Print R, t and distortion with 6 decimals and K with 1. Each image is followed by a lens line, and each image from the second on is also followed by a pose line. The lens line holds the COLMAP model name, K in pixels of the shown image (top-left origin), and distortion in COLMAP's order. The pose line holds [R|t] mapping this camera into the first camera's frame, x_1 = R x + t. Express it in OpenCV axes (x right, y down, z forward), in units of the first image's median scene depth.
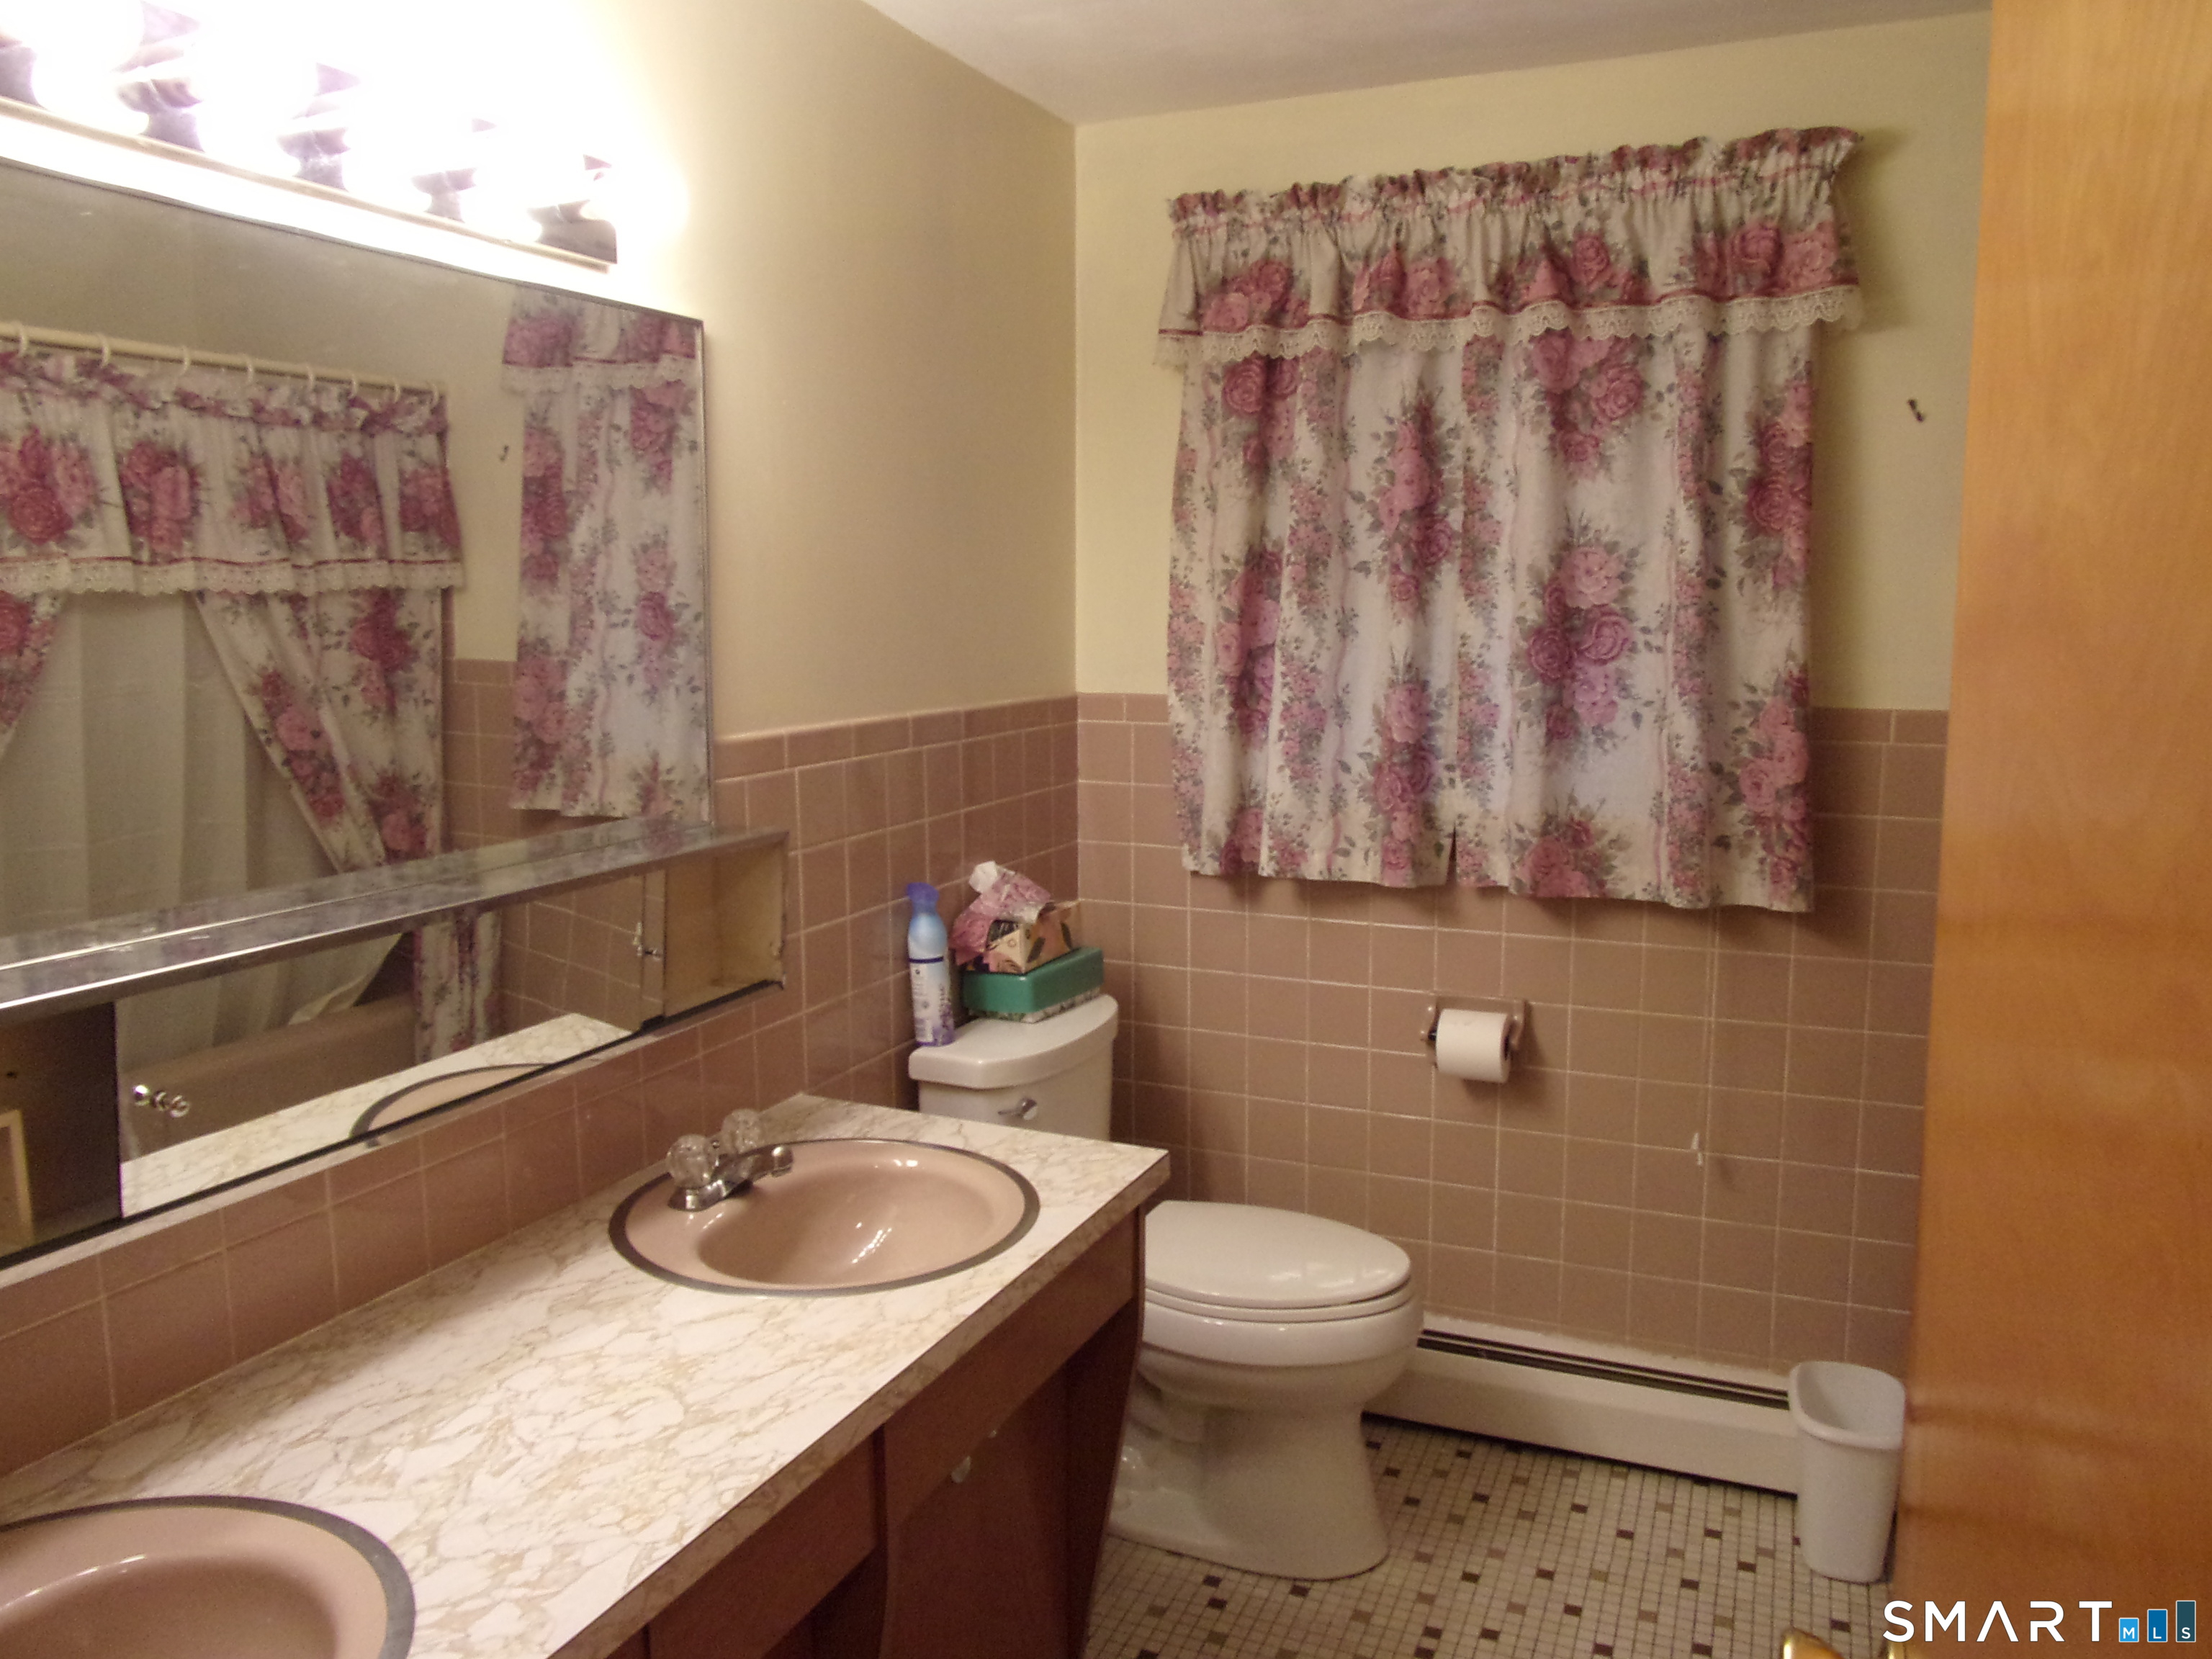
lens RADIAL K [[1641.2, 0, 1109.1], [0, 1641.2, 830.8], [0, 0, 1]] dist [-0.032787, 0.022664]
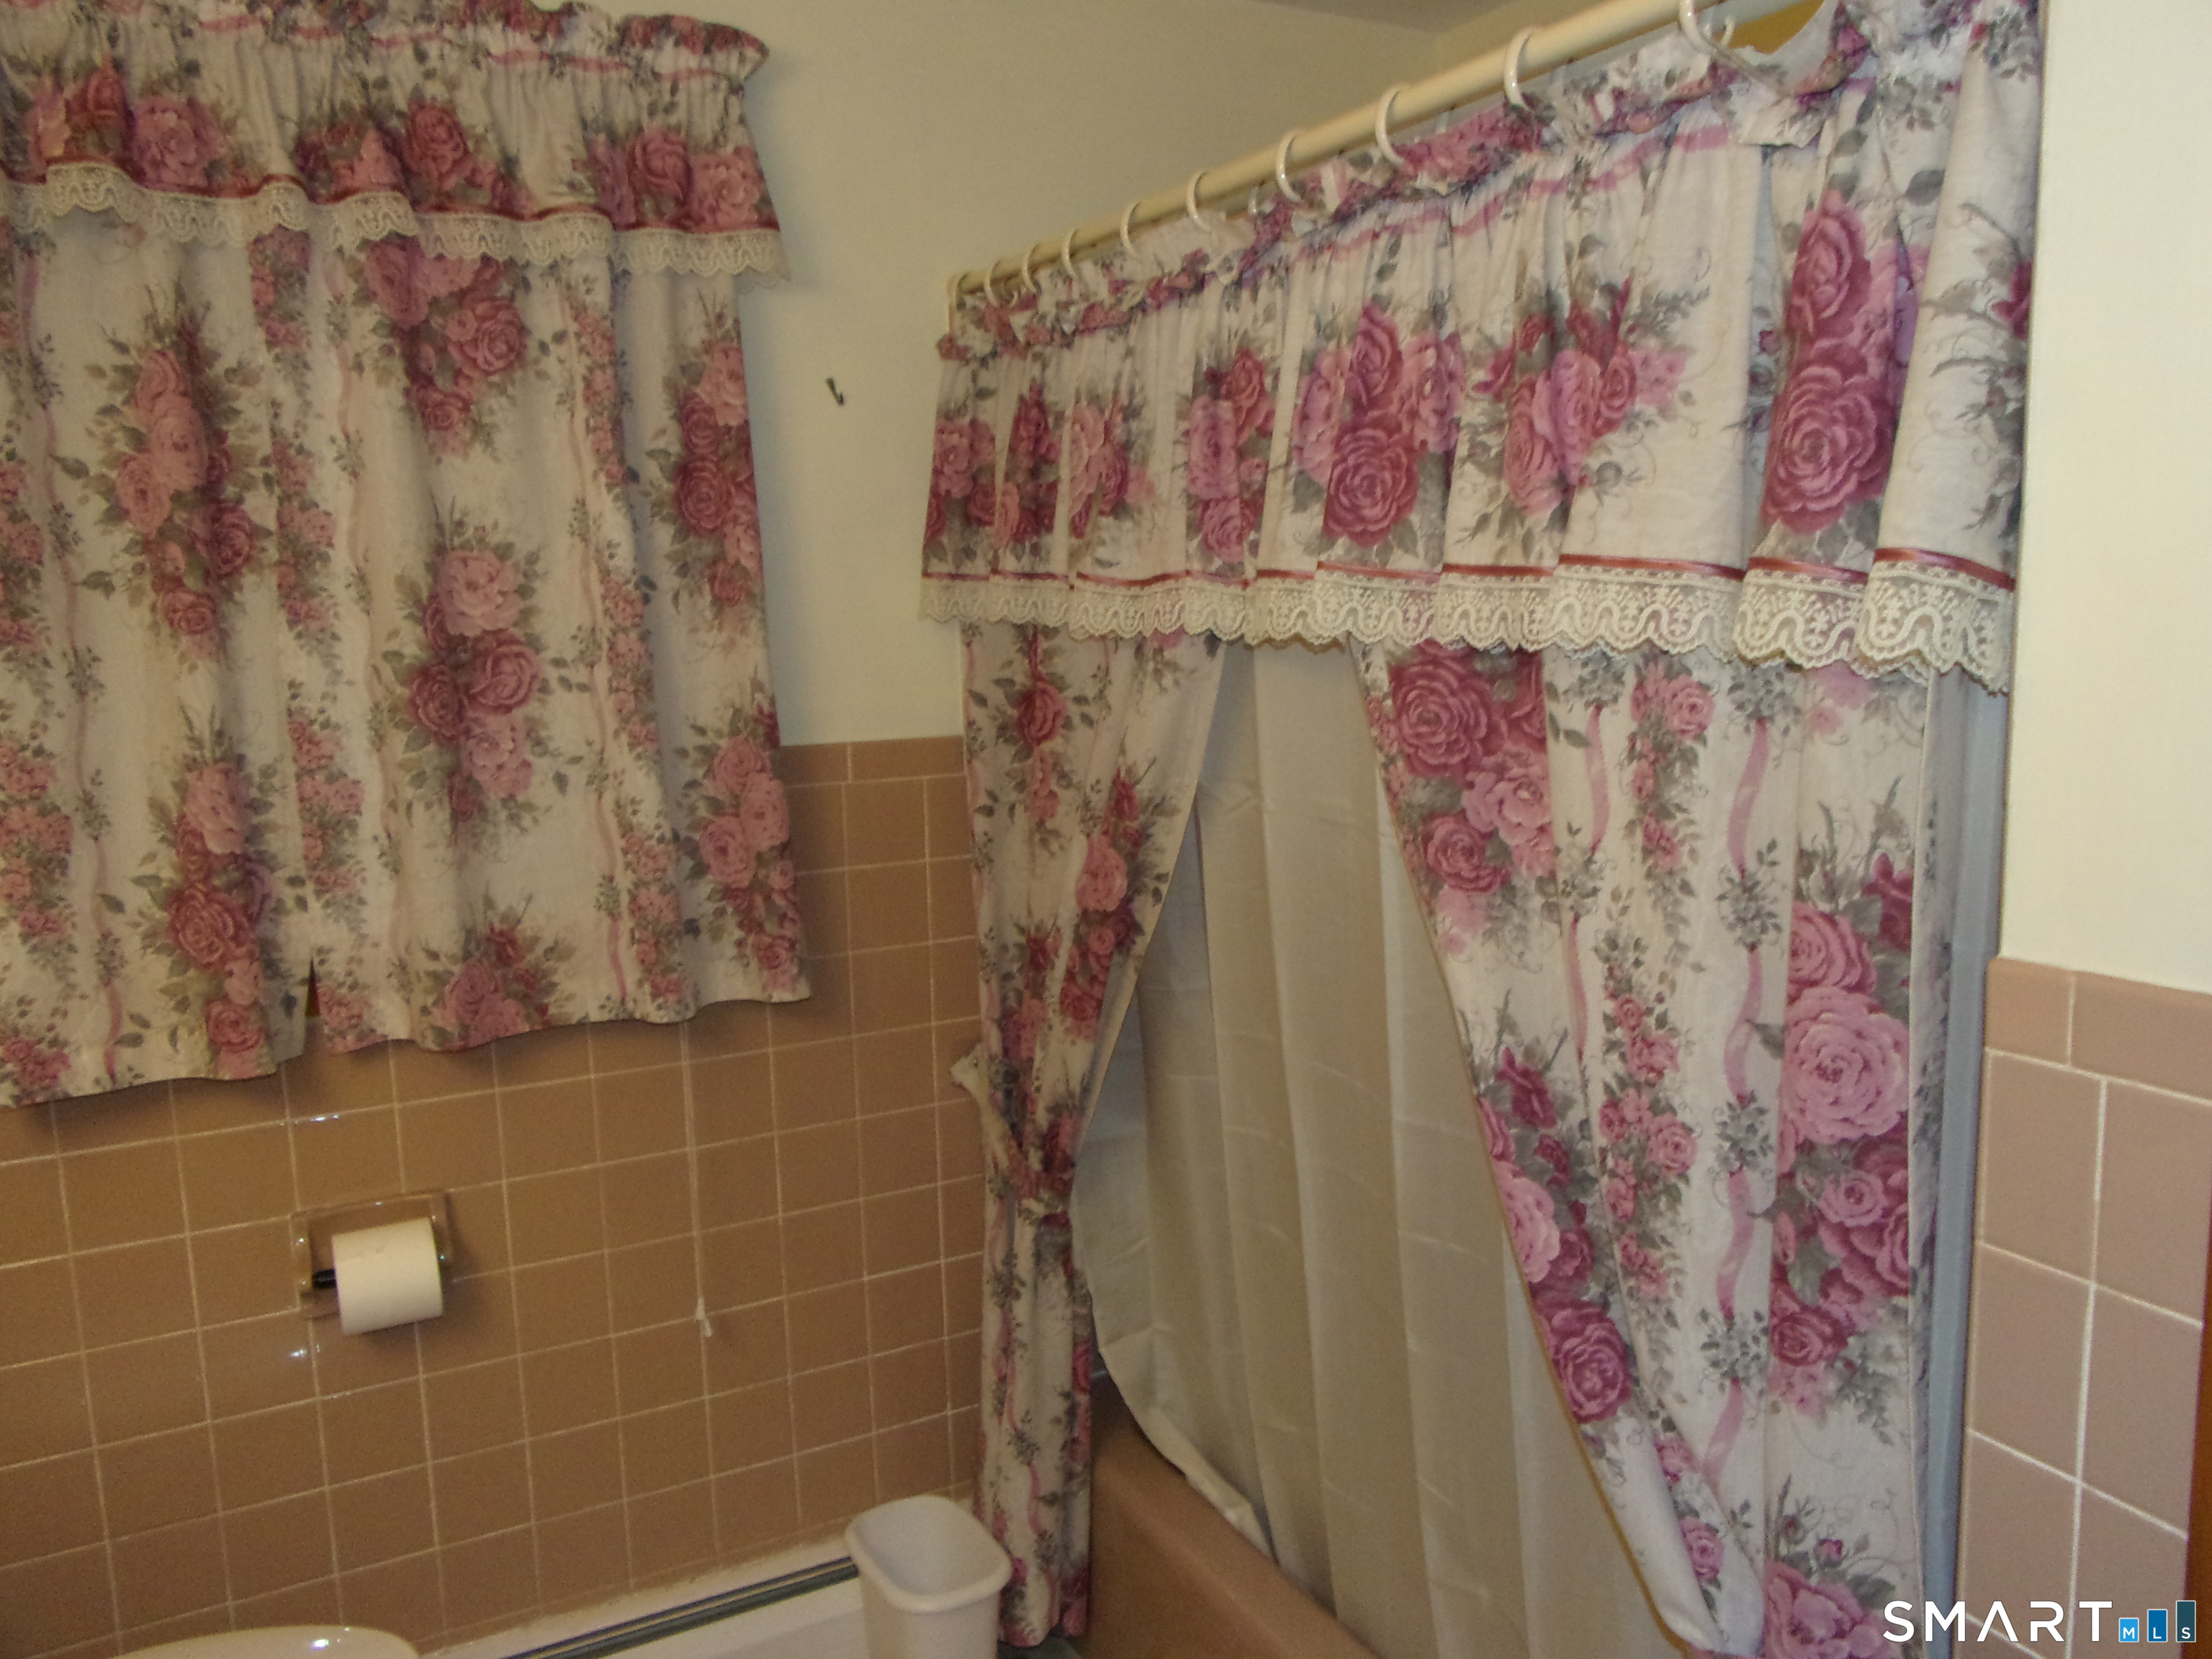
lens RADIAL K [[1641.2, 0, 1105.9], [0, 1641.2, 819.4], [0, 0, 1]] dist [-0.032787, 0.022664]
pose [[0.626303, -0.117910, 0.770611, -0.097012], [0.124670, 0.990923, 0.050296, -0.058342], [-0.769546, 0.064572, 0.635318, 0.341163]]
